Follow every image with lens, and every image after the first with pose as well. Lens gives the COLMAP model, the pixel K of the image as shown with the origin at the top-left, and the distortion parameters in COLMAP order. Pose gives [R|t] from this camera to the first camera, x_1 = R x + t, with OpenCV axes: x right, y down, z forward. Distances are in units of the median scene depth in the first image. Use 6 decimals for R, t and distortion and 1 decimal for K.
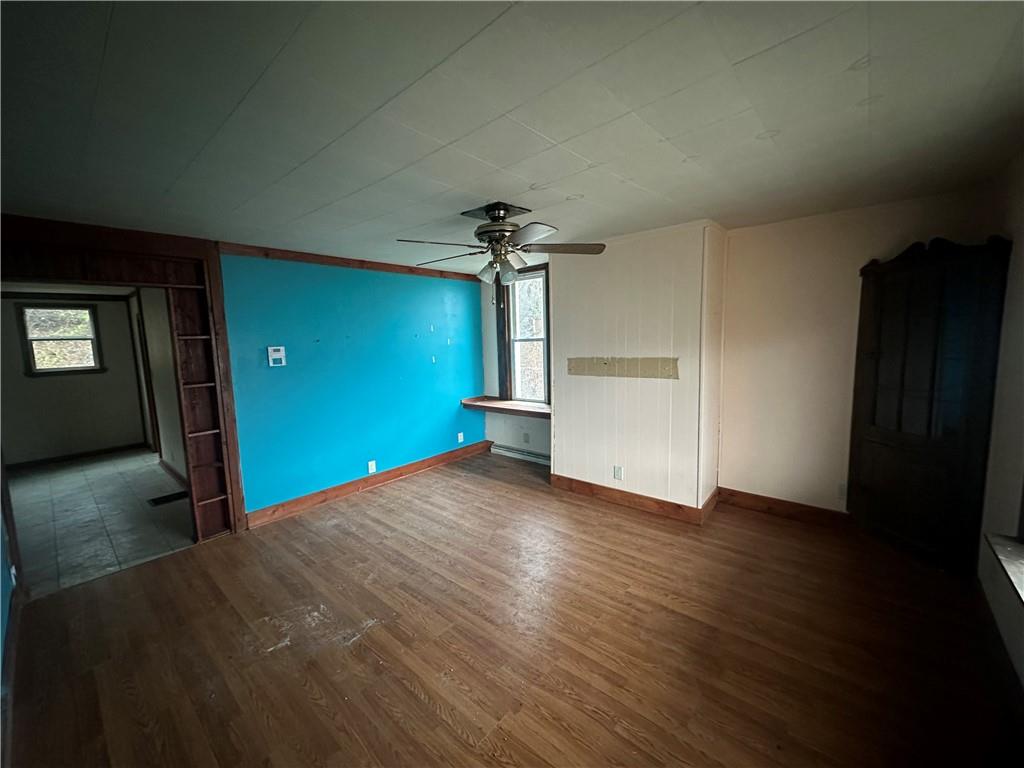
lens RADIAL K [[410.4, 0, 512.0], [0, 410.4, 384.0], [0, 0, 1]] dist [-0.002509, -0.000178]
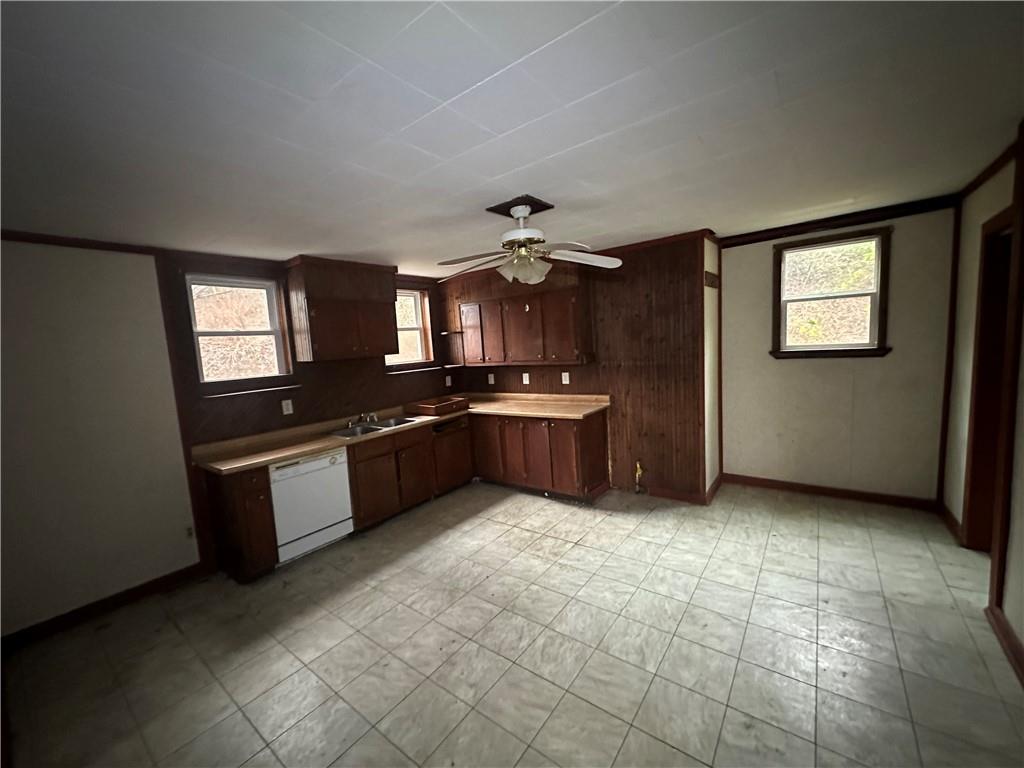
lens RADIAL K [[410.4, 0, 512.0], [0, 410.4, 384.0], [0, 0, 1]] dist [-0.002509, -0.000178]
pose [[0.071337, 0.137845, -0.987881, -0.499220], [-0.054554, 0.989462, 0.134126, -0.037190], [0.995959, 0.044325, 0.078105, 0.478173]]
